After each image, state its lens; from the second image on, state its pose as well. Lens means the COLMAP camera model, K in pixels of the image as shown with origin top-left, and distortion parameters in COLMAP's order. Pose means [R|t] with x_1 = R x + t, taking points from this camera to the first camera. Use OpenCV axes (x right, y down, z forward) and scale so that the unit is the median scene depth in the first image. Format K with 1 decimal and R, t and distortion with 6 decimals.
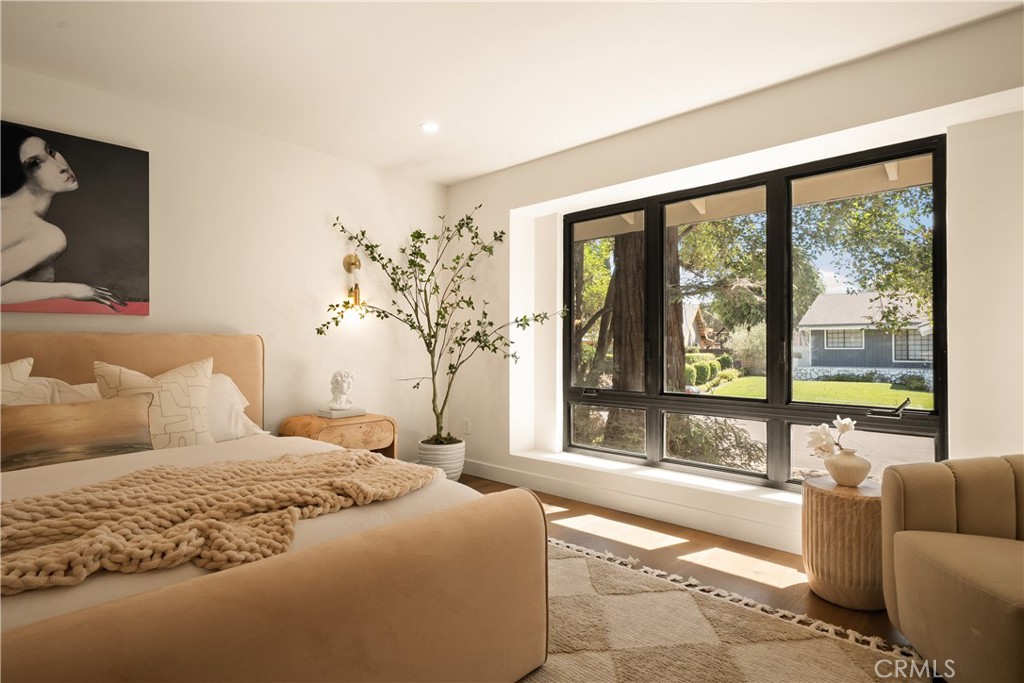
lens RADIAL K [[521.2, 0, 512.0], [0, 521.2, 341.5], [0, 0, 1]] dist [0.001002, 0.000270]
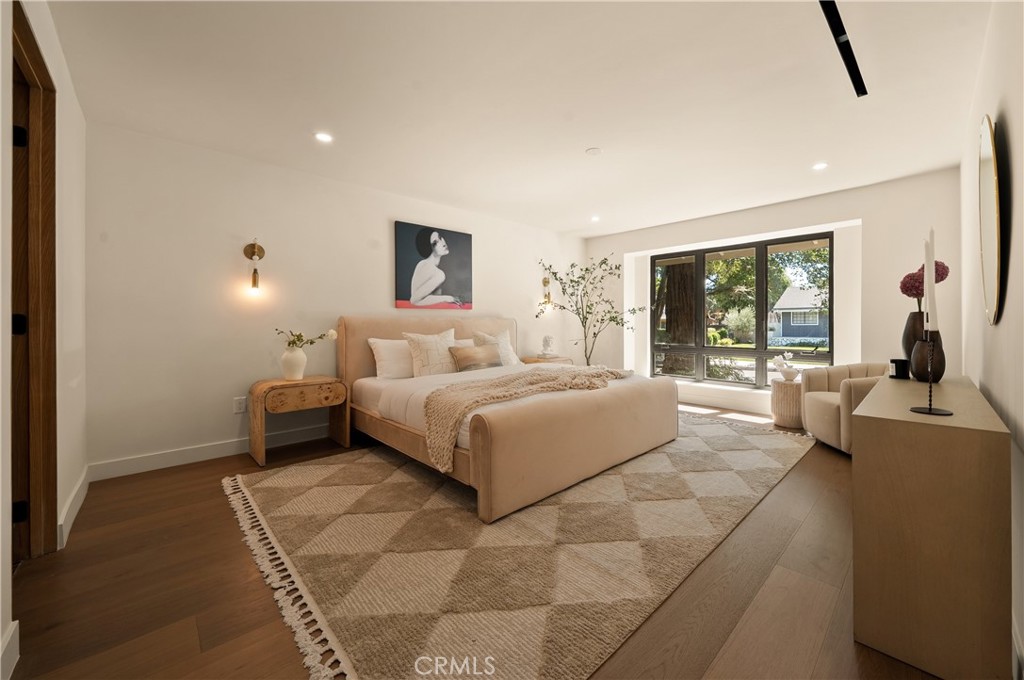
lens RADIAL K [[479.9, 0, 512.7], [0, 479.9, 322.7], [0, 0, 1]] dist [-0.000722, -0.000145]
pose [[0.999999, -0.001565, 0.000238, -0.433174], [0.001563, 0.999969, 0.007764, -0.008353], [-0.000250, -0.007763, 0.999970, -0.824888]]
